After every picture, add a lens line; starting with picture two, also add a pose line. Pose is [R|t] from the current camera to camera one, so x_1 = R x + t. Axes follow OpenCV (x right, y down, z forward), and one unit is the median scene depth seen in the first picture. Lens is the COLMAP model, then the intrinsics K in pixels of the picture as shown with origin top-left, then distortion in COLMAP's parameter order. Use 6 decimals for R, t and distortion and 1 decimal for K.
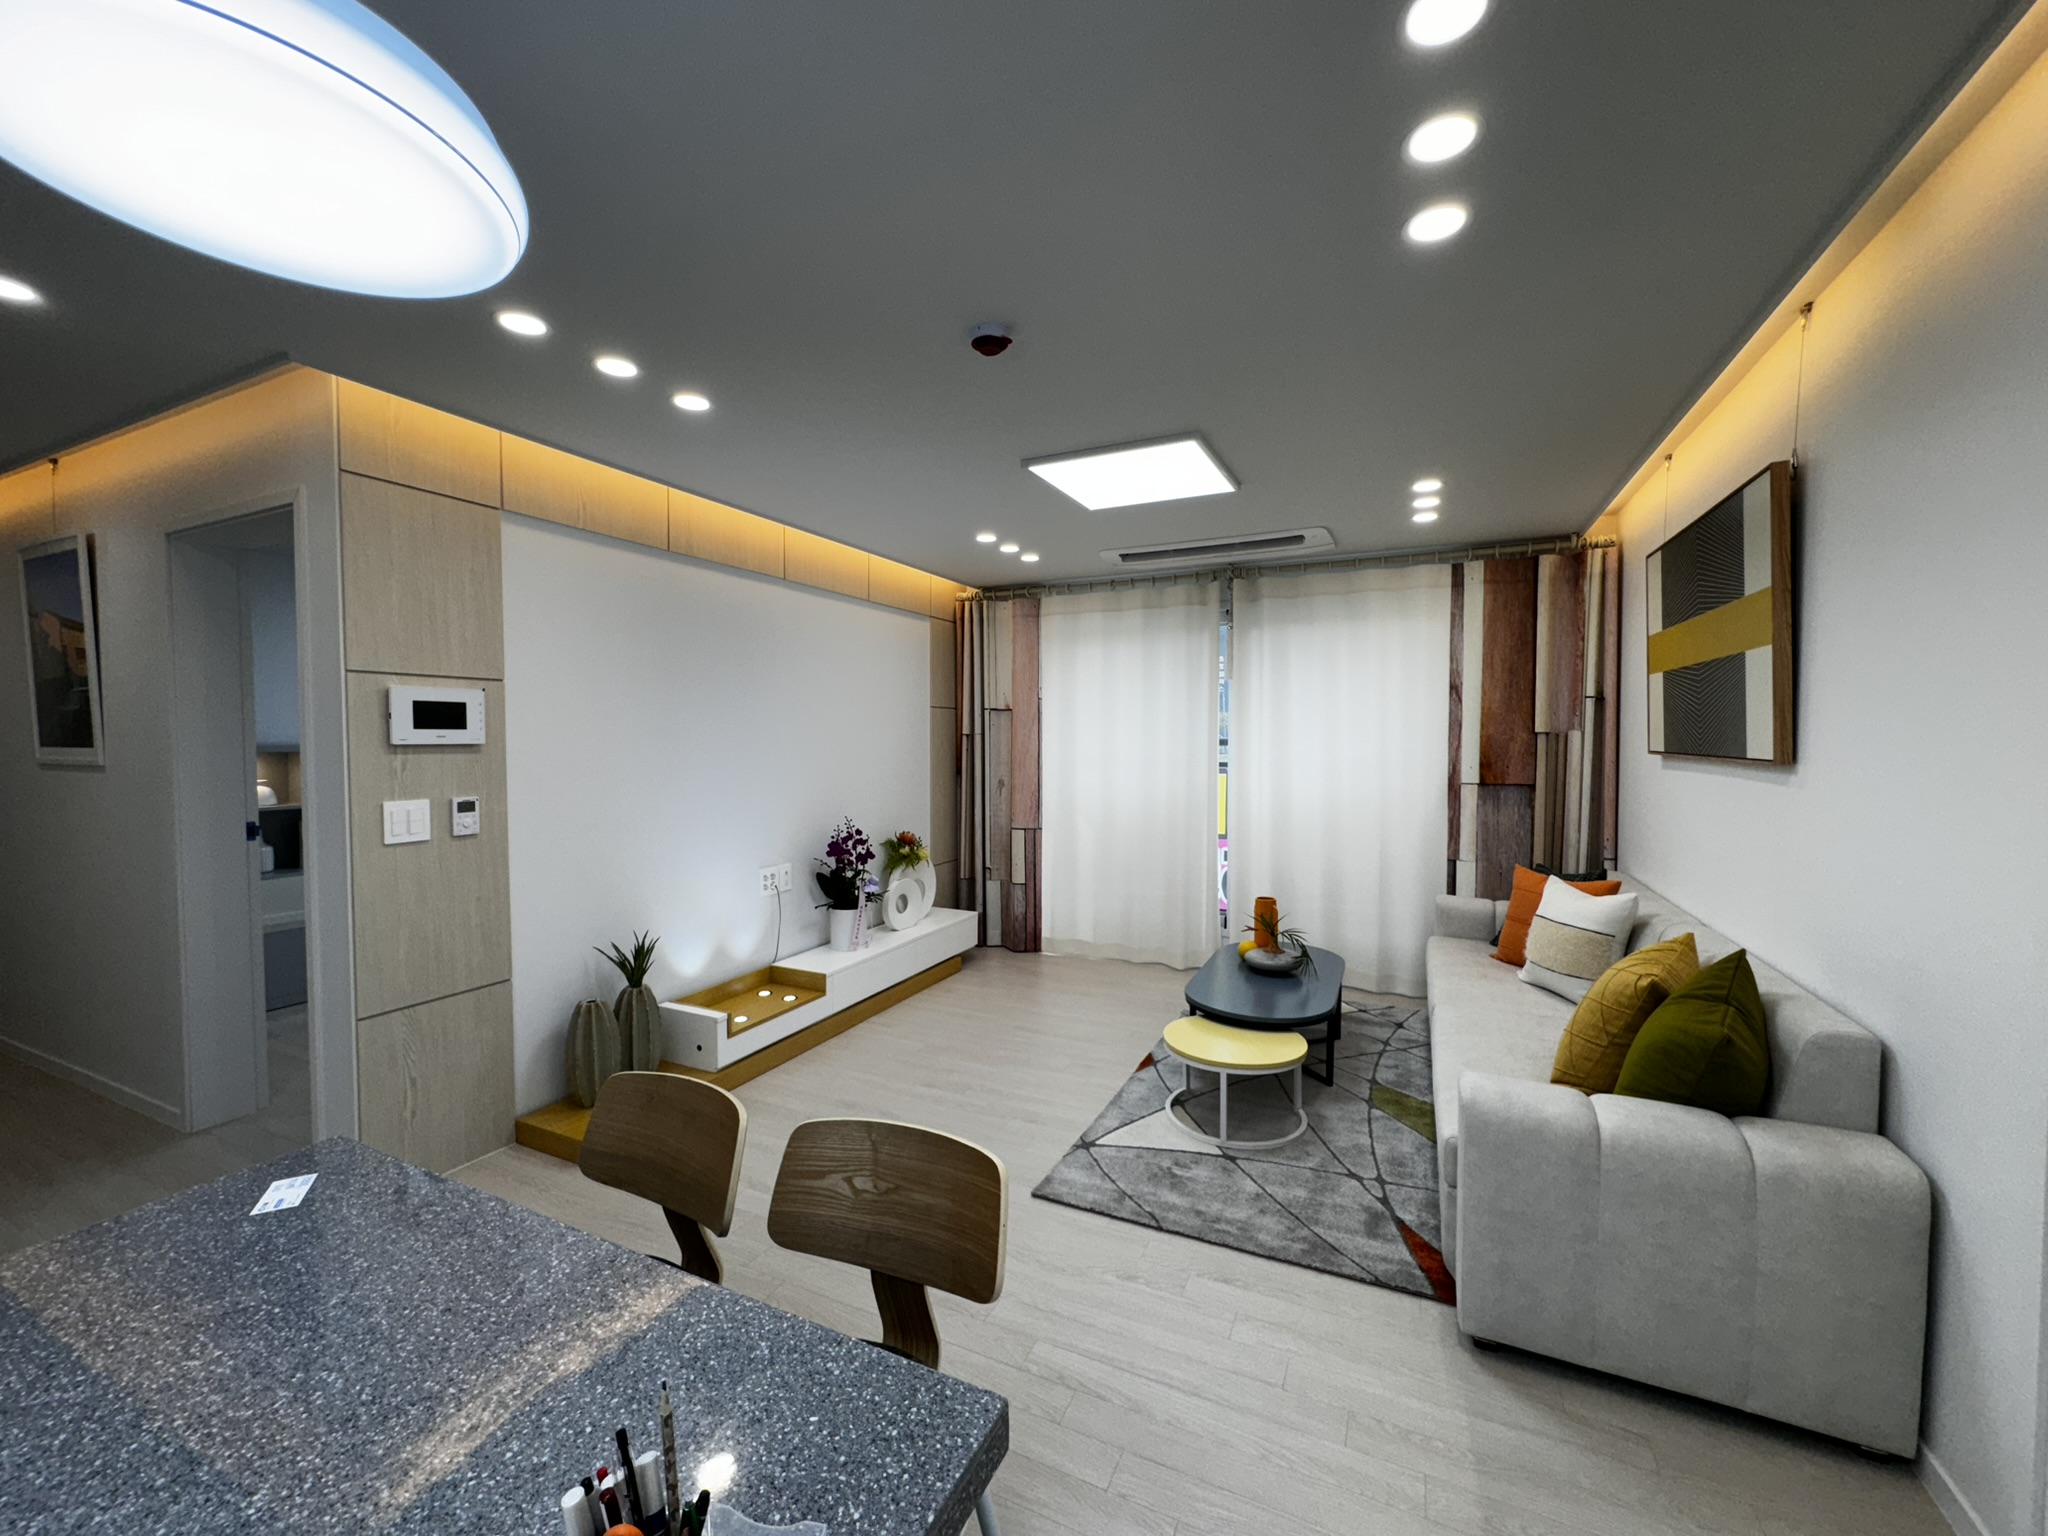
lens RADIAL K [[817.7, 0, 1023.5], [0, 817.7, 766.6], [0, 0, 1]] dist [-0.002746, 0.000772]
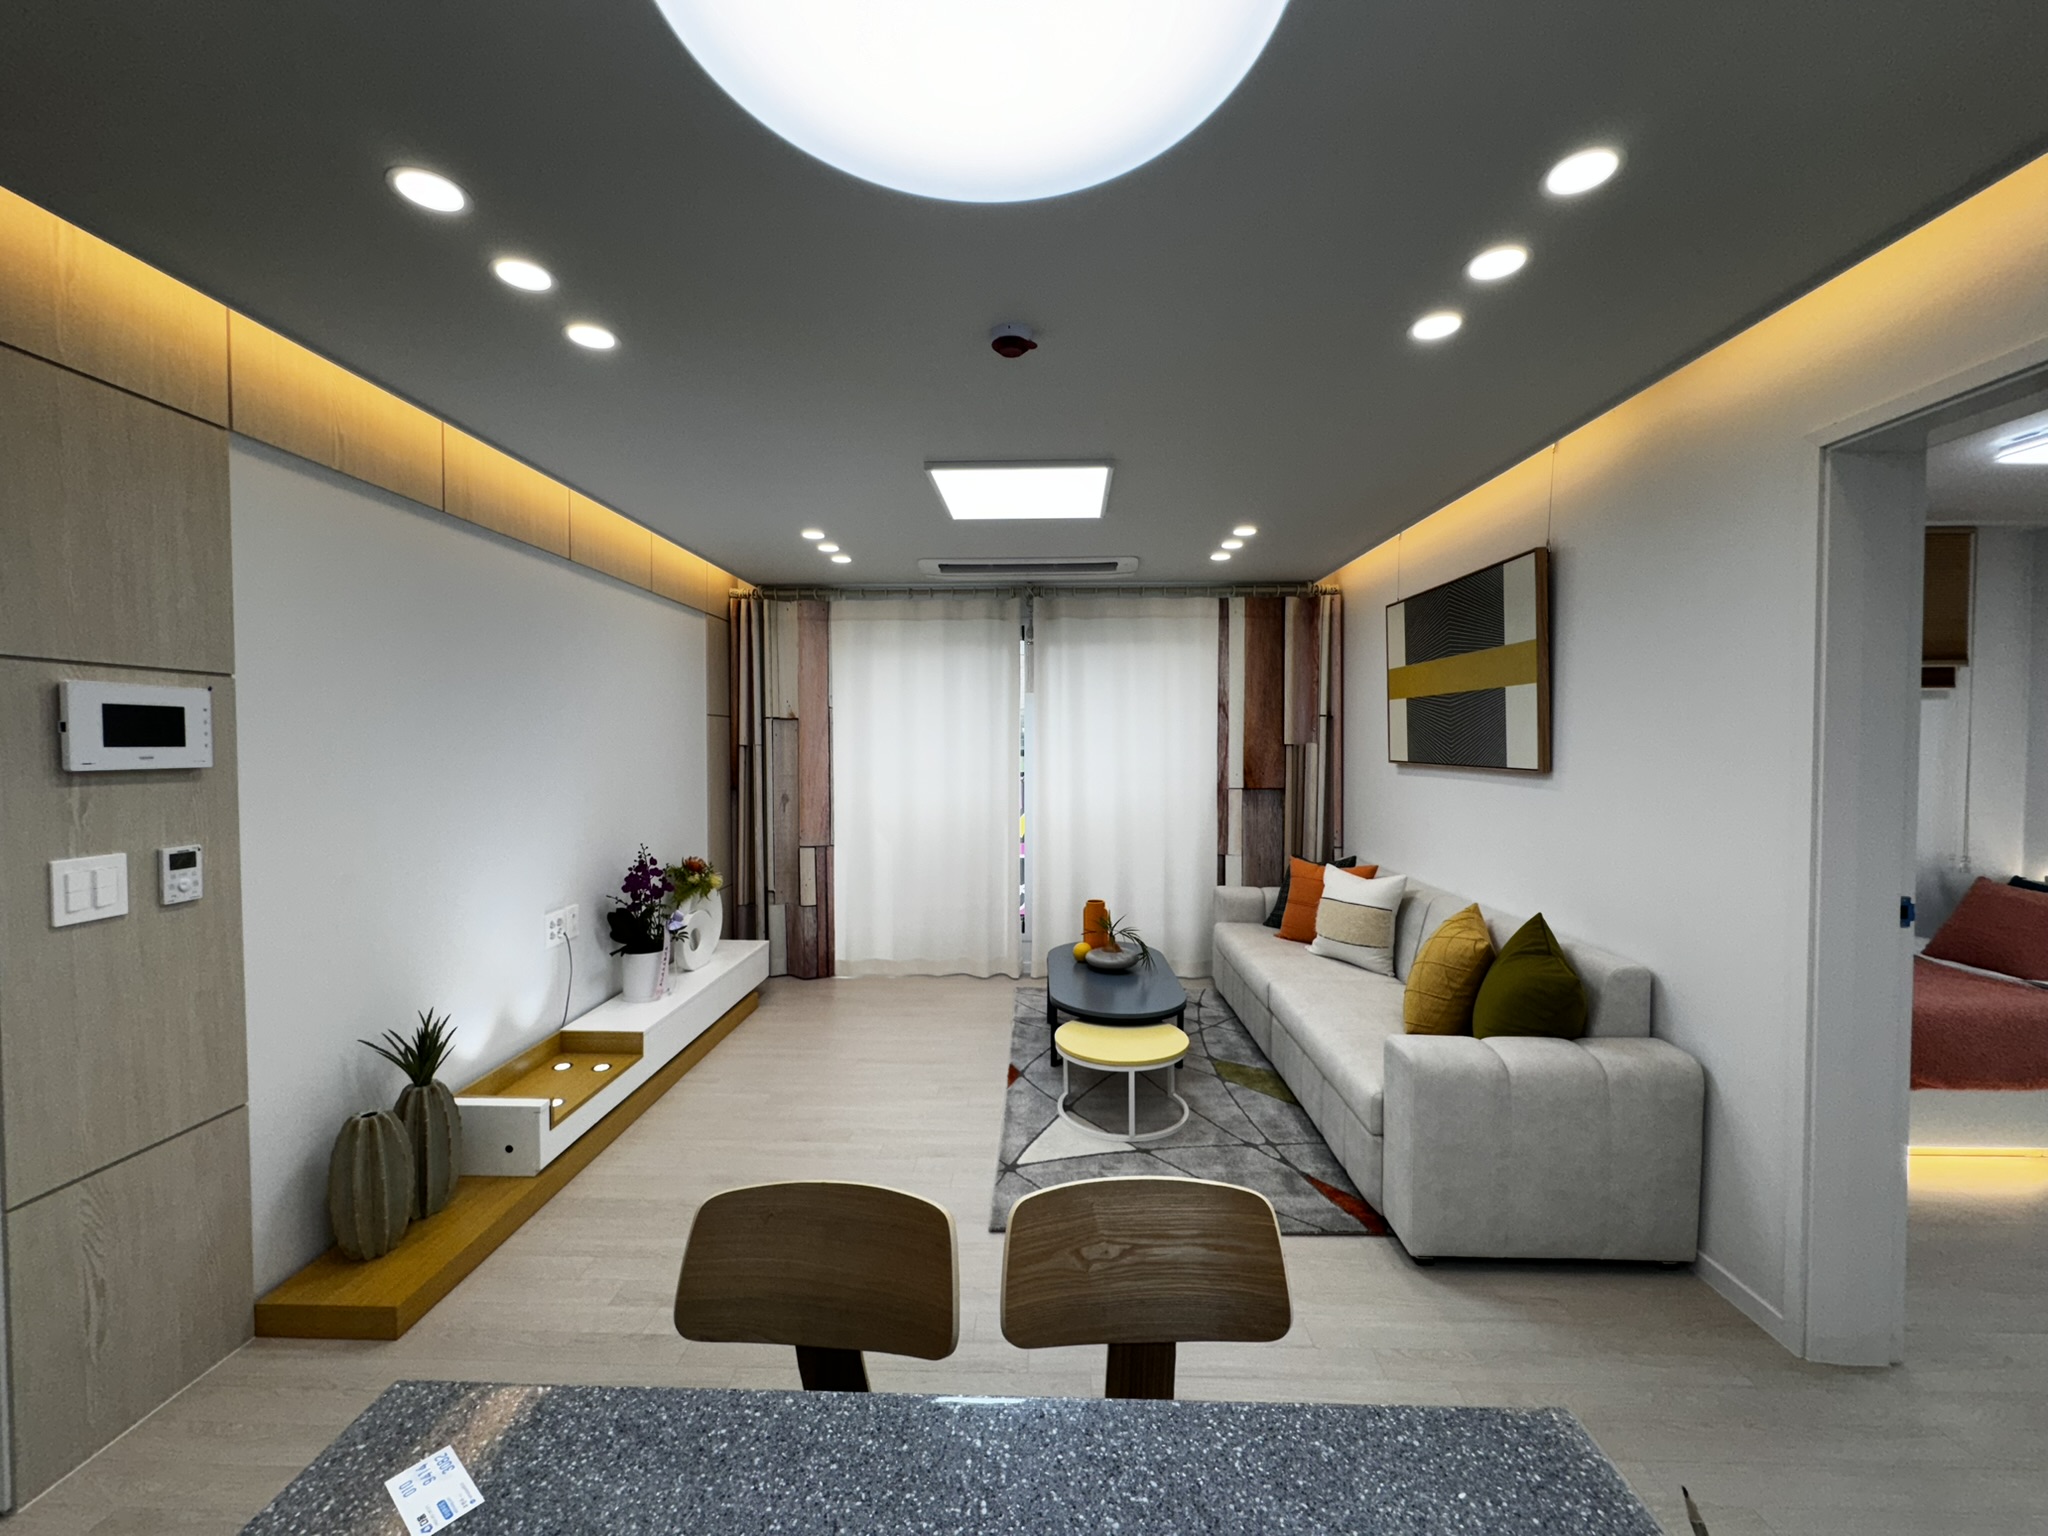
lens RADIAL K [[817.7, 0, 1023.5], [0, 817.7, 767.2], [0, 0, 1]] dist [-0.002746, 0.000772]
pose [[0.913826, -0.012022, 0.405927, -0.257118], [0.014680, 0.999886, -0.003436, -0.012759], [-0.405839, 0.009099, 0.913899, 0.077624]]
